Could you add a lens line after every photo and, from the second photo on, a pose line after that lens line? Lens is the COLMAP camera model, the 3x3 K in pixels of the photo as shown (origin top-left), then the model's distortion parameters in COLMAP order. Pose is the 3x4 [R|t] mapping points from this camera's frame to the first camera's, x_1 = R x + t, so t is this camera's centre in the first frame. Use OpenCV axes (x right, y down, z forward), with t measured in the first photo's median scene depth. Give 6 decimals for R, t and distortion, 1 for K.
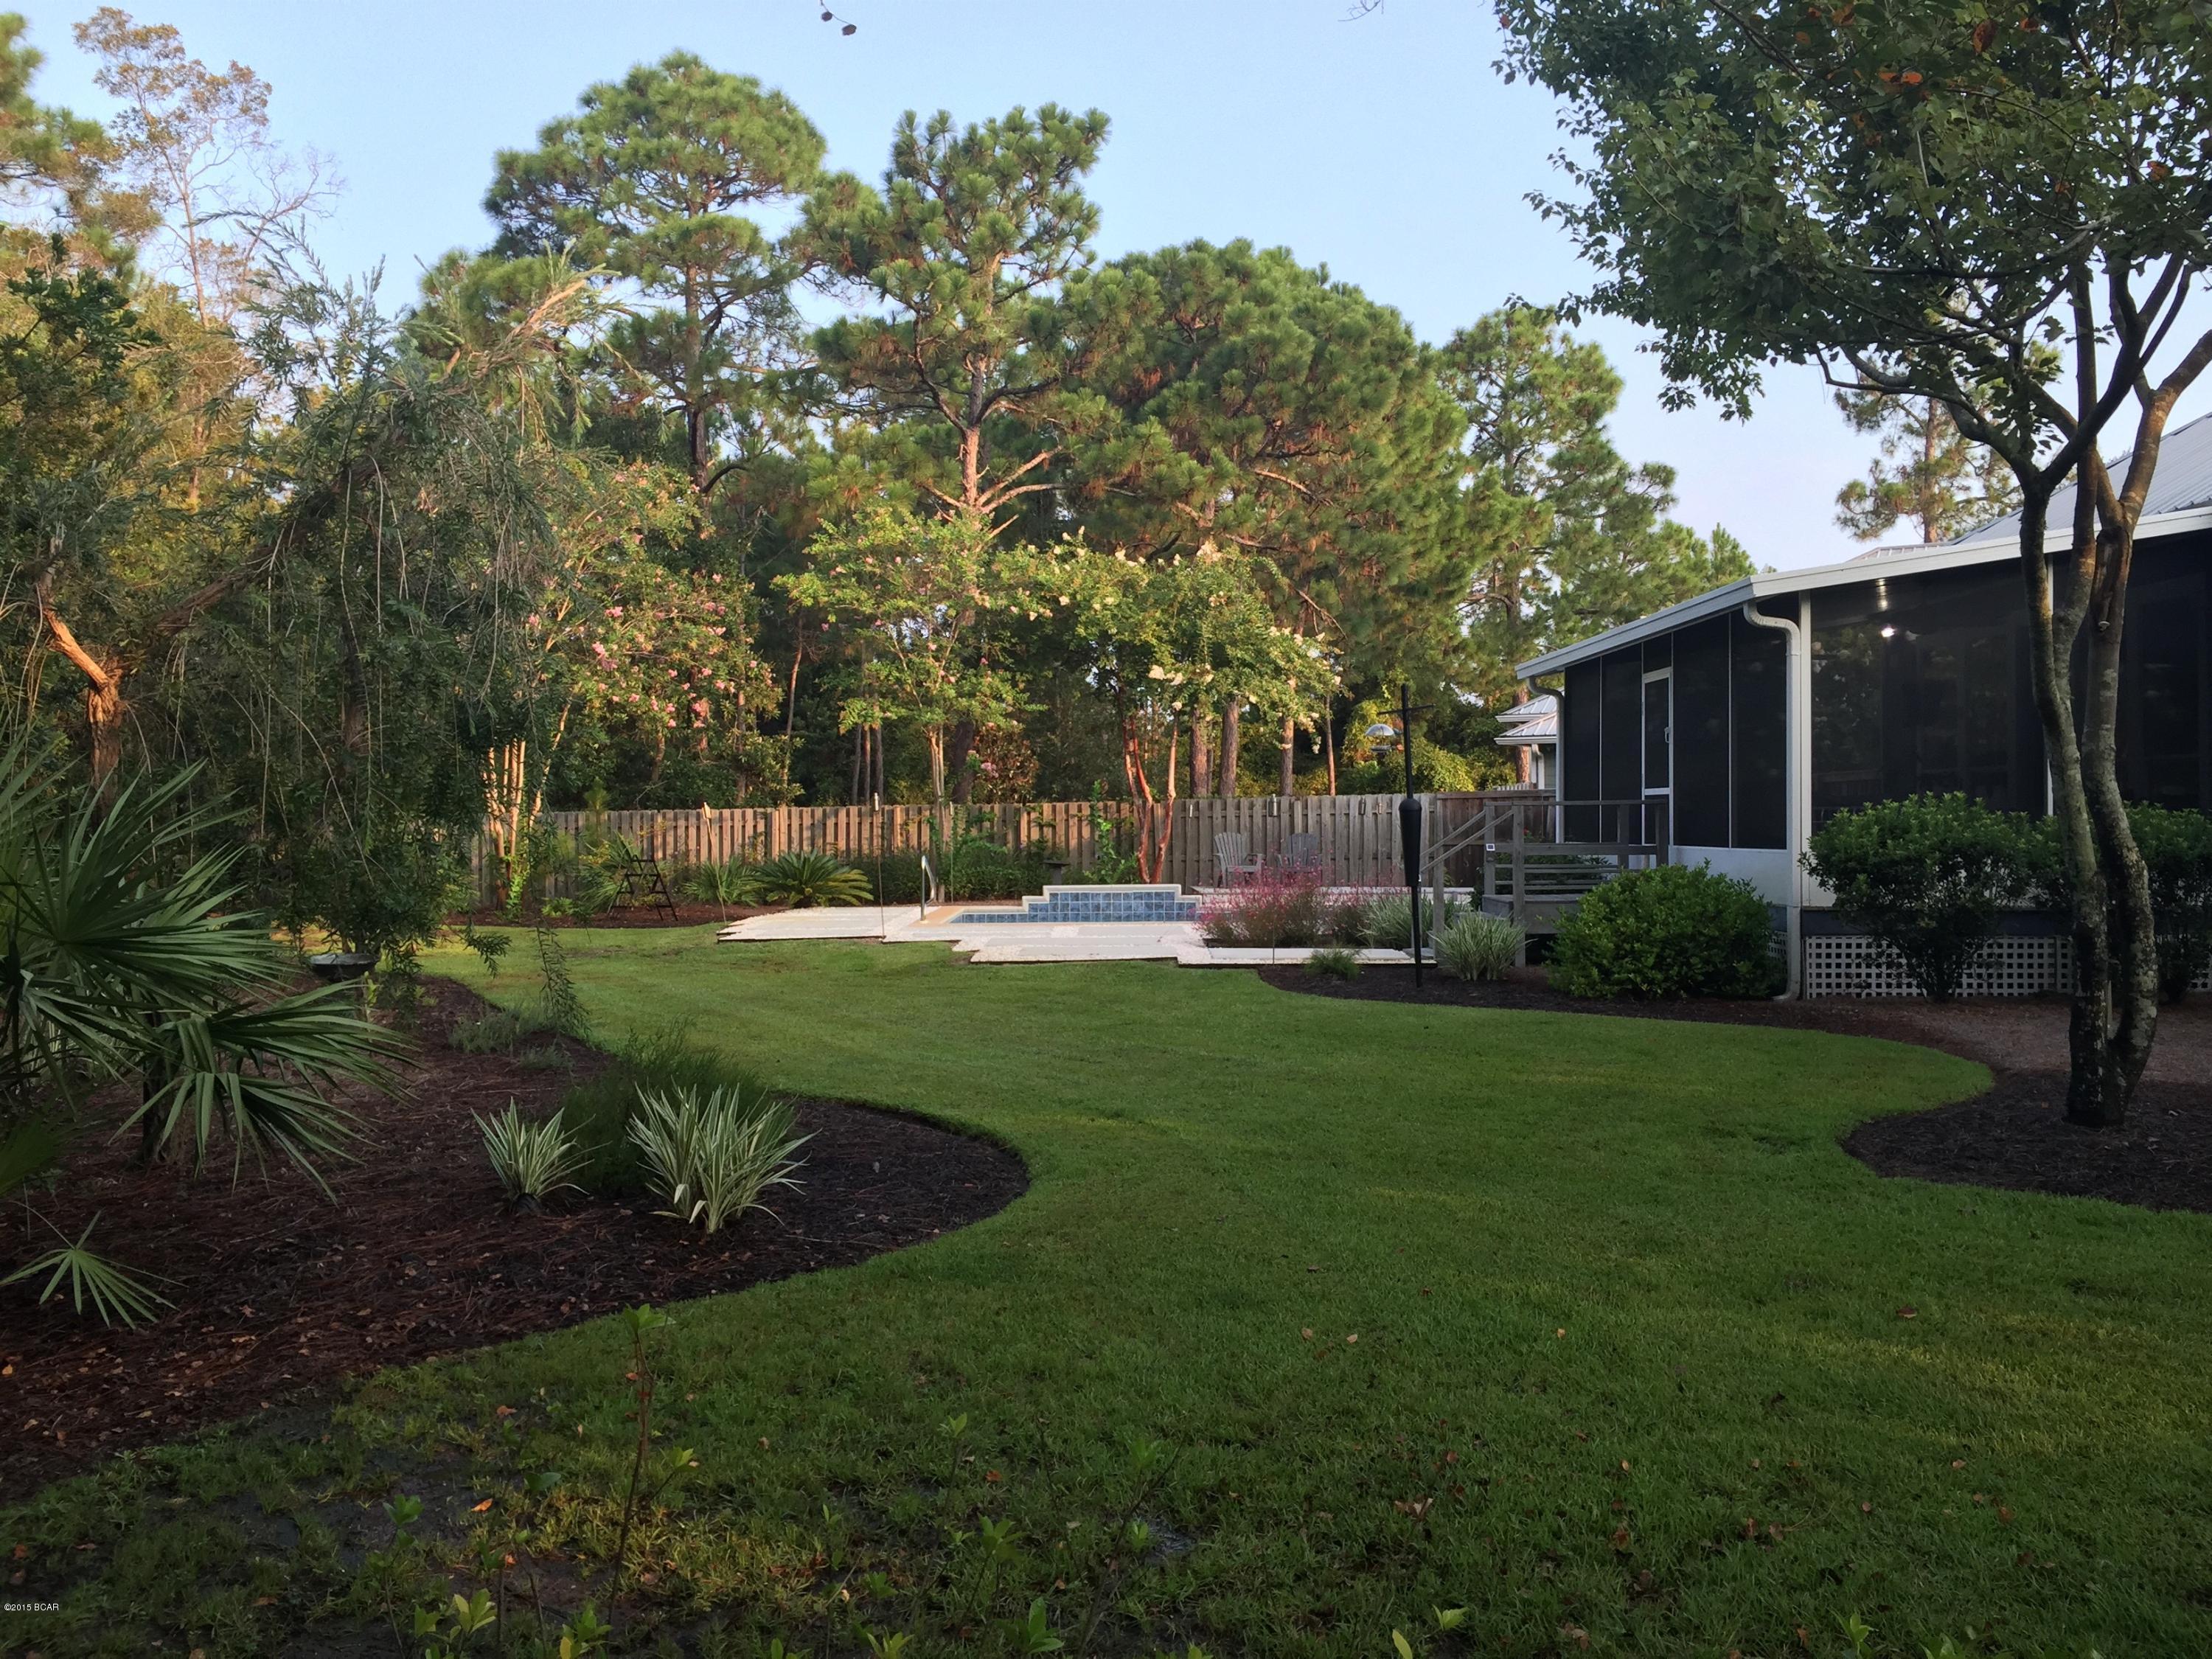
lens RADIAL K [[1897.1, 0, 1110.5], [0, 1897.1, 821.0], [0, 0, 1]] dist [0.095030, -0.128647]
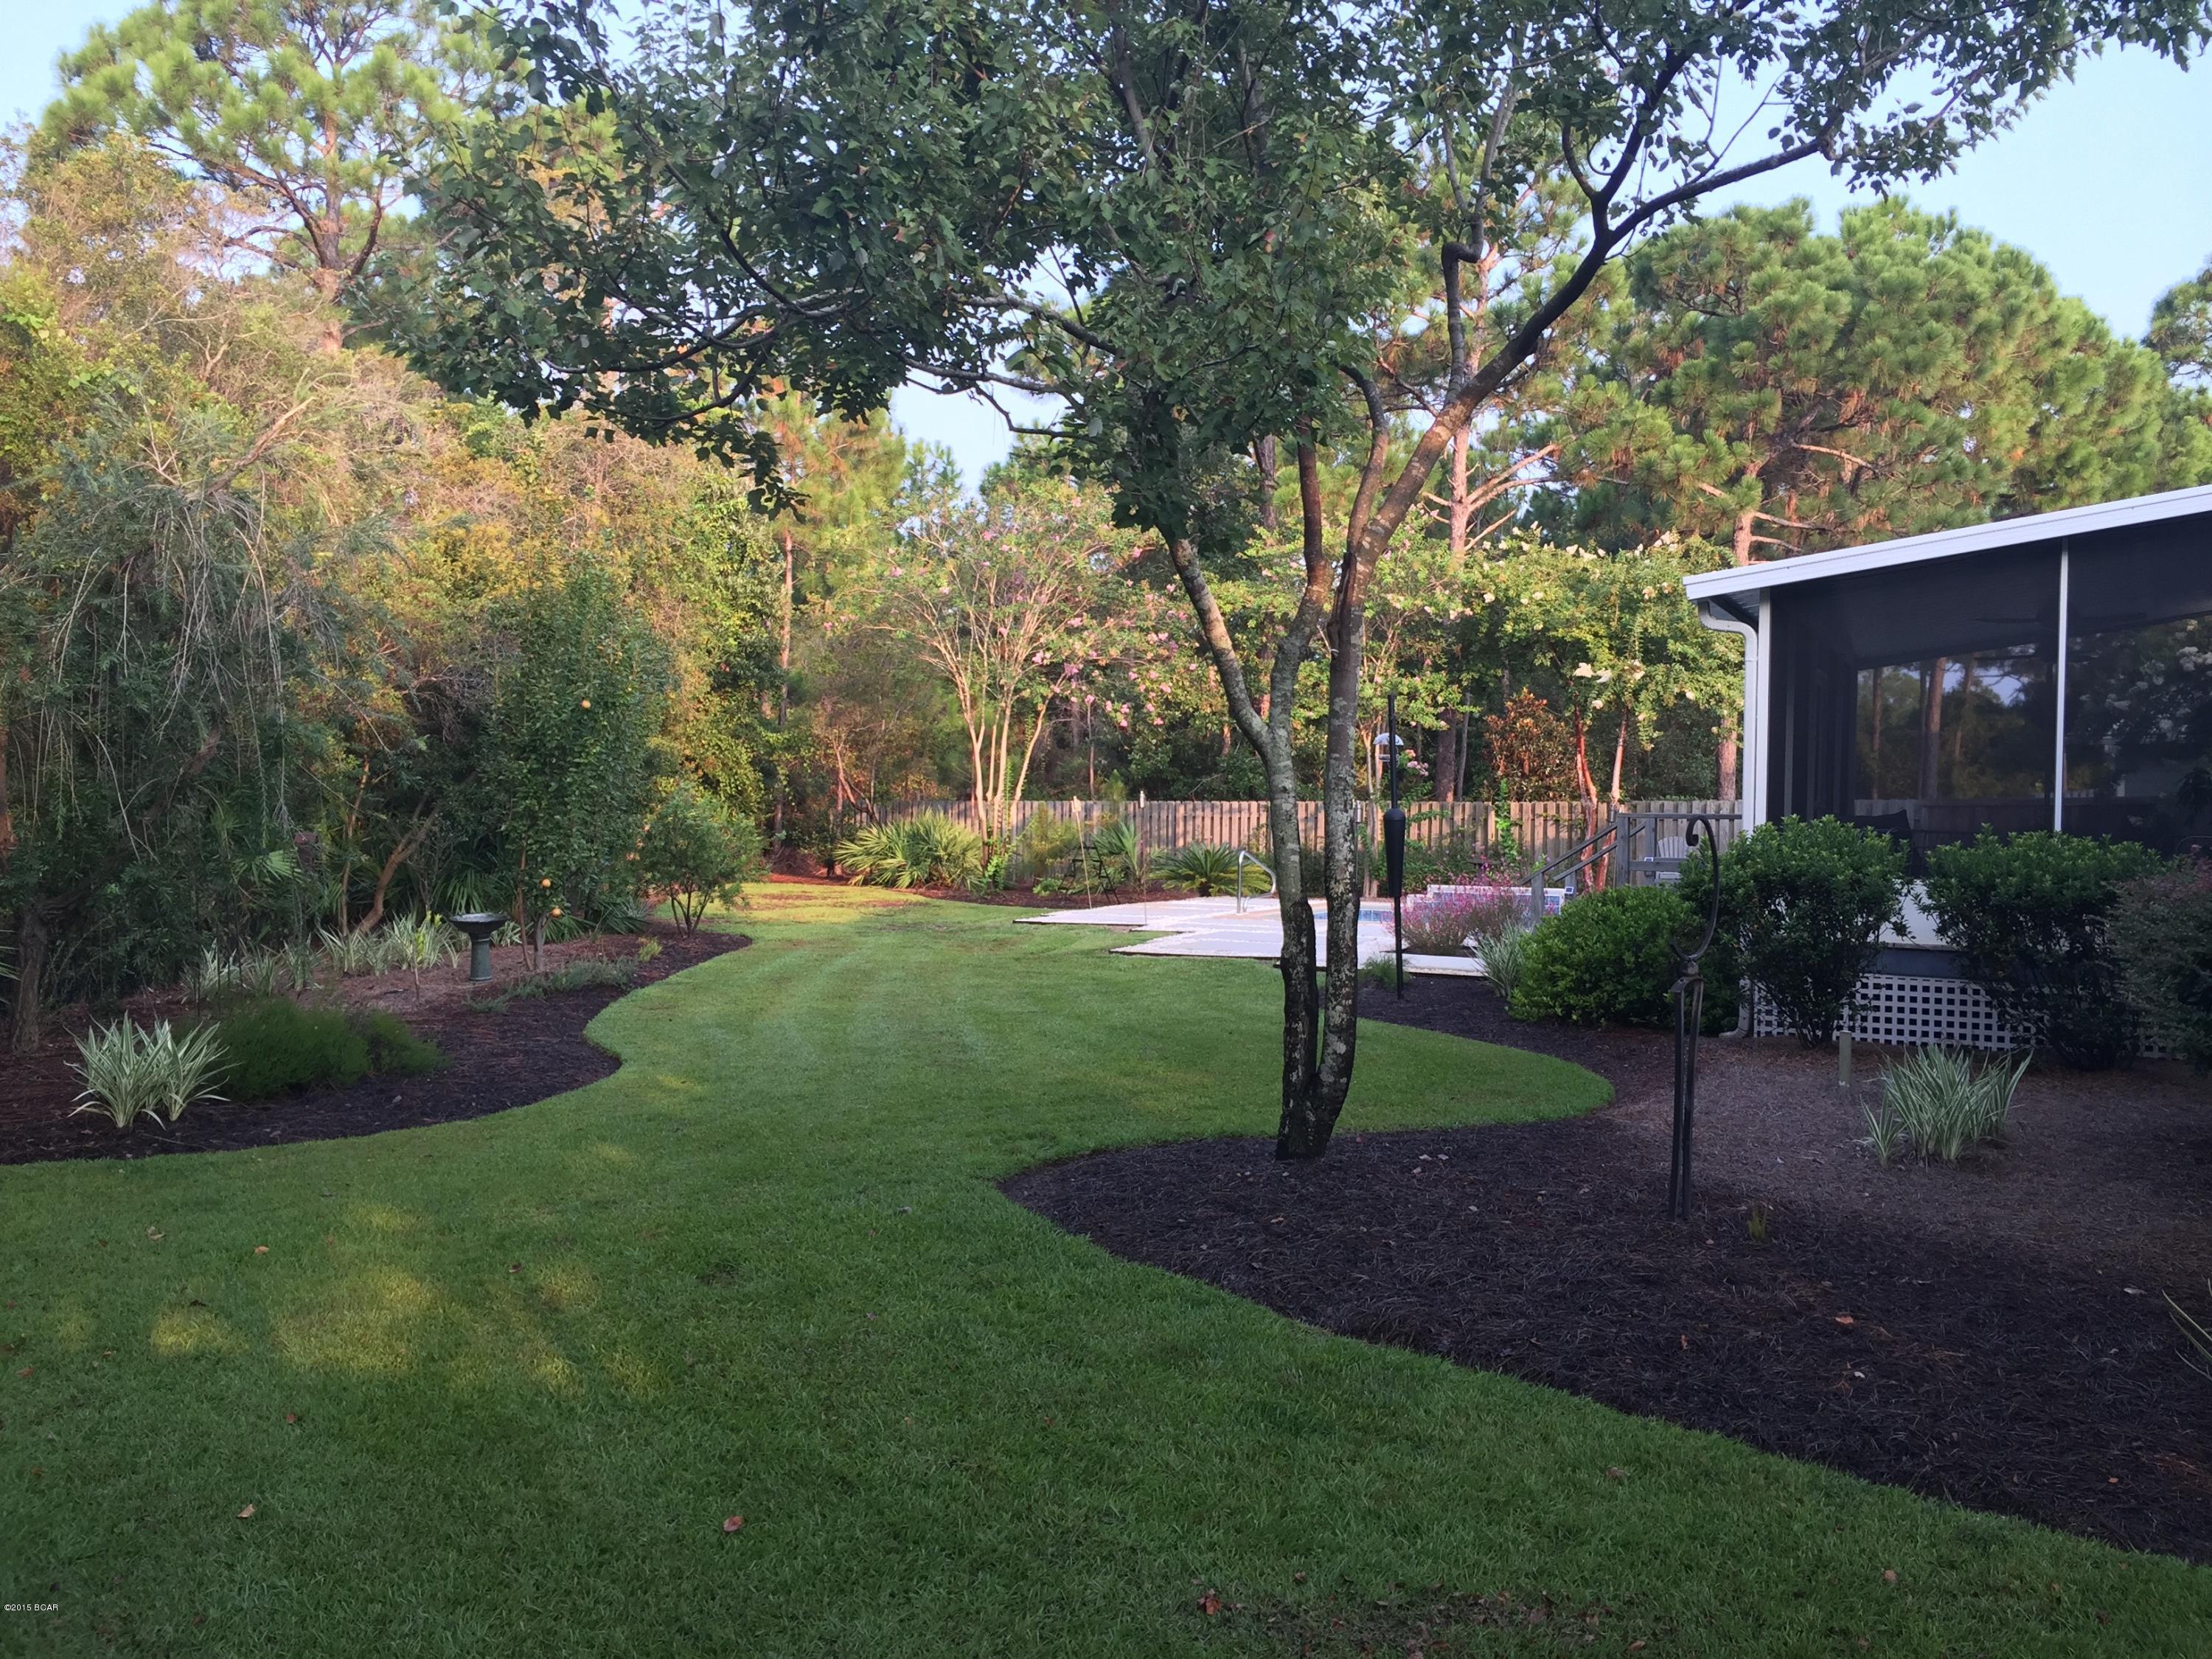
lens RADIAL K [[1903.0, 0, 1114.5], [0, 1903.0, 825.4], [0, 0, 1]] dist [0.084362, -0.127705]
pose [[0.898168, 0.025622, -0.438905, 0.208883], [-0.022277, 0.999670, 0.012770, -0.005213], [0.439088, -0.001692, 0.898443, 0.017095]]
